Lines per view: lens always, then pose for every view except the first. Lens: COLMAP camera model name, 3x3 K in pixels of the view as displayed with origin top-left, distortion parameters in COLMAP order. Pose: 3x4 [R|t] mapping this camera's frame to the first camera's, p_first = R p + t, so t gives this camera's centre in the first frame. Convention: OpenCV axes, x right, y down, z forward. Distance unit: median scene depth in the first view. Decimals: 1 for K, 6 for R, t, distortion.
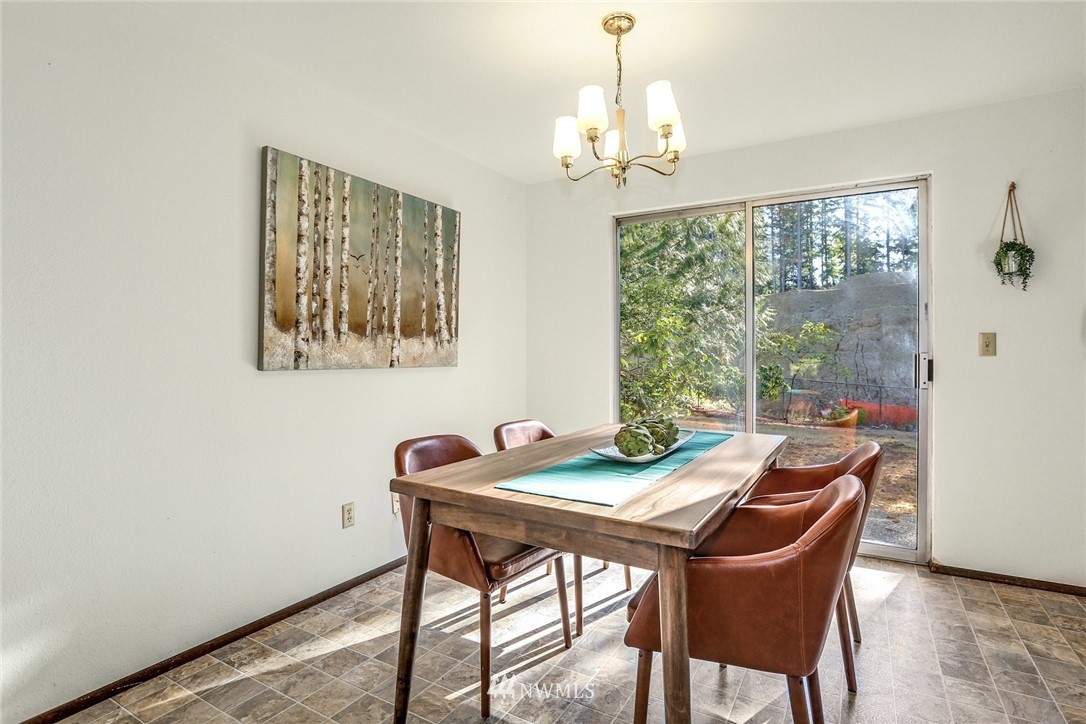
lens RADIAL K [[509.4, 0, 532.8], [0, 509.4, 350.4], [0, 0, 1]] dist [-0.042417, 0.016498]
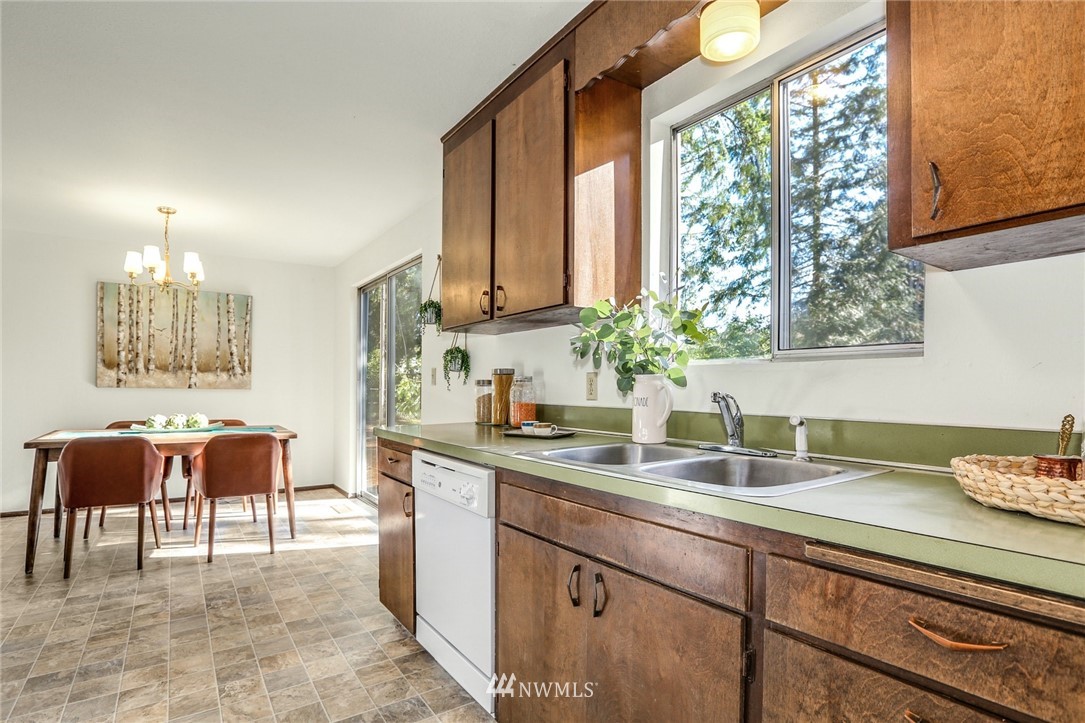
lens RADIAL K [[508.9, 0, 525.2], [0, 508.9, 399.4], [0, 0, 1]] dist [-0.042417, 0.016498]
pose [[0.911691, 0.024883, -0.410122, 1.733302], [-0.014037, 0.999468, 0.029436, 0.002066], [0.410636, -0.021080, 0.911555, -0.157061]]
